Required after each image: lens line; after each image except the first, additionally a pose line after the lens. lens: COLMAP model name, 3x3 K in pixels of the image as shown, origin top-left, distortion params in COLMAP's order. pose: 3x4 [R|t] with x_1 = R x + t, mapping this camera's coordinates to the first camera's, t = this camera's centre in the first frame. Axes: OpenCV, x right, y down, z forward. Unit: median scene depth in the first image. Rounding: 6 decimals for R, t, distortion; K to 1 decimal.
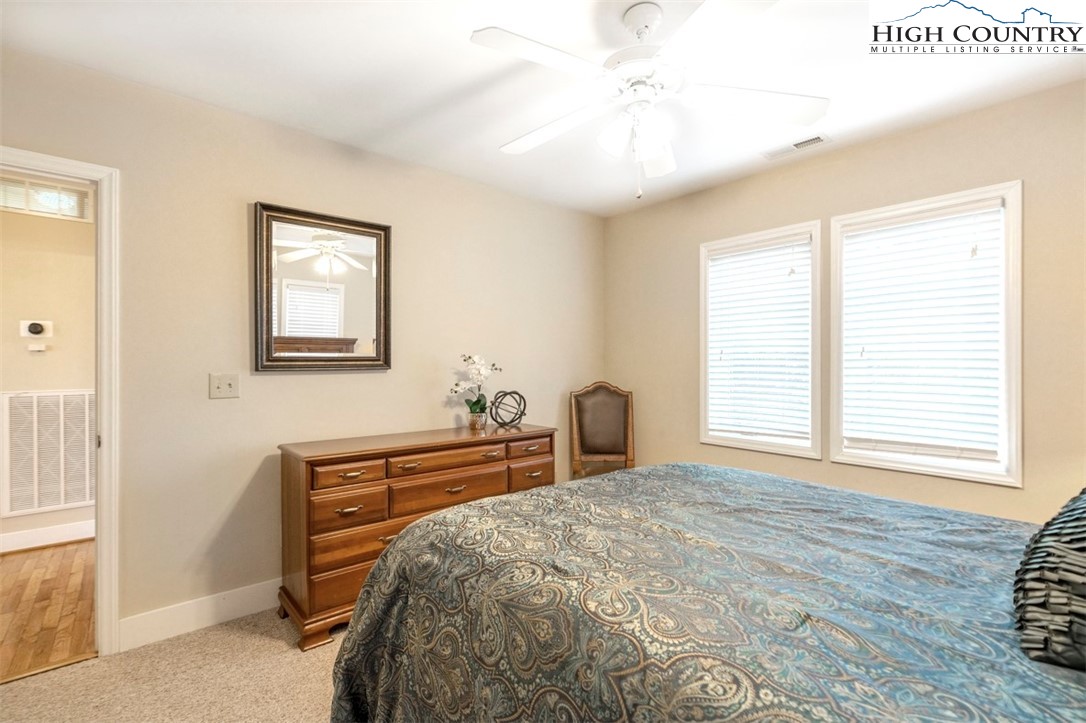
lens RADIAL K [[515.2, 0, 577.8], [0, 515.2, 359.4], [0, 0, 1]] dist [-0.000664, 0.000093]
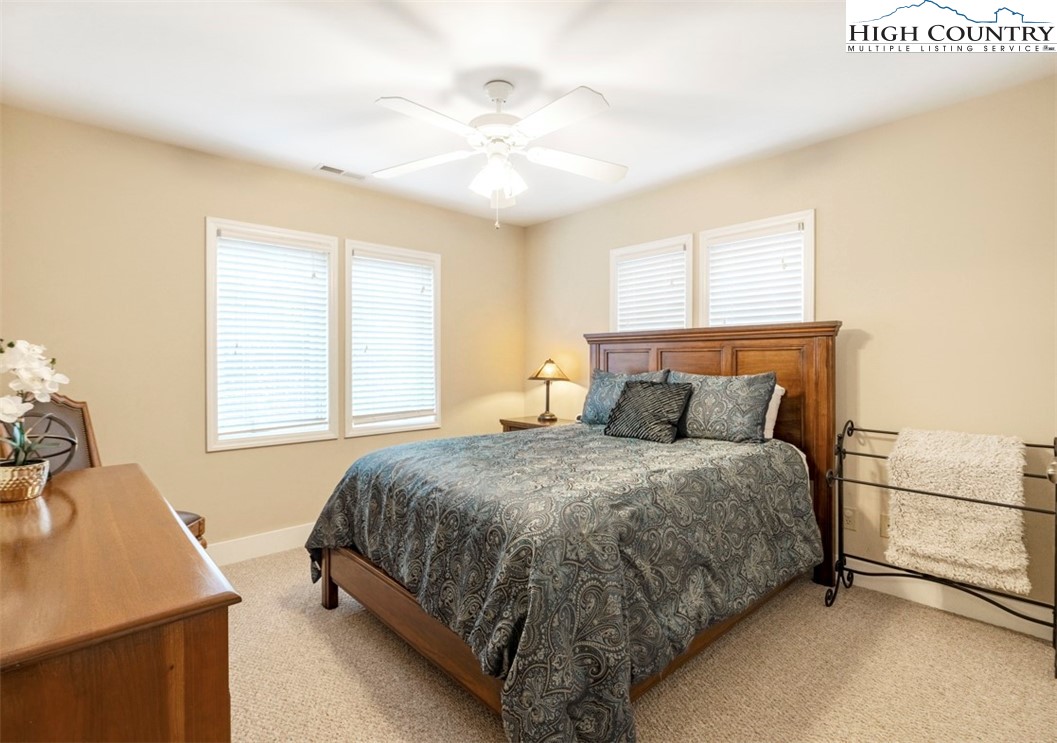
lens RADIAL K [[487.1, 0, 528.5], [0, 487.1, 371.5], [0, 0, 1]] dist [-0.017748, -0.000017]
pose [[-0.013439, -0.025261, 0.999591, -0.942155], [-0.003077, 0.999677, 0.025222, 0.012760], [-0.999905, -0.002736, -0.013512, 0.814282]]
